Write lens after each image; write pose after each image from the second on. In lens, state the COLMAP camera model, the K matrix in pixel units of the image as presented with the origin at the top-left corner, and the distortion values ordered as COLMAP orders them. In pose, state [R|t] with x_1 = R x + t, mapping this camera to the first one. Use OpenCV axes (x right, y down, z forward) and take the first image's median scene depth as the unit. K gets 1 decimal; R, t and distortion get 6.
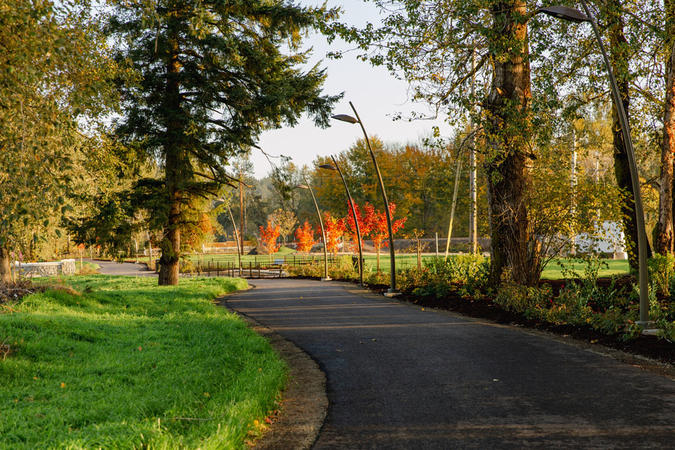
lens RADIAL K [[1398.1, 0, 337.7], [0, 1398.1, 224.9], [0, 0, 1]] dist [-0.050405, 0.000000]
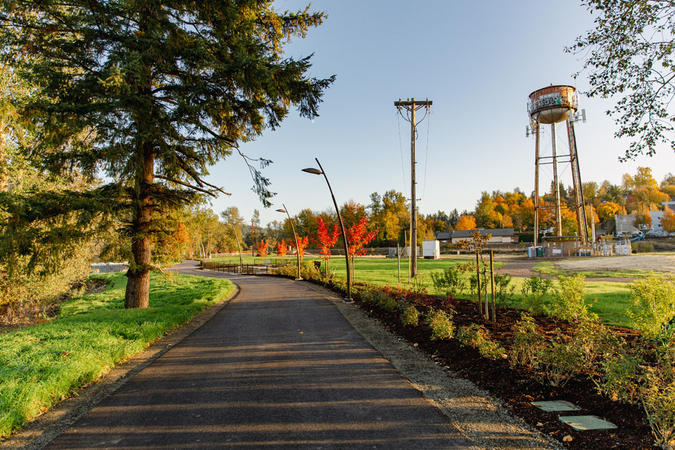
lens RADIAL K [[472.7, 0, 336.7], [0, 472.7, 225.5], [0, 0, 1]] dist [0.044918, 0.002786]
pose [[0.995463, 0.005954, 0.094963, -0.019407], [-0.002052, 0.999152, -0.041128, 0.006909], [-0.095127, 0.040747, 0.994631, 0.659580]]
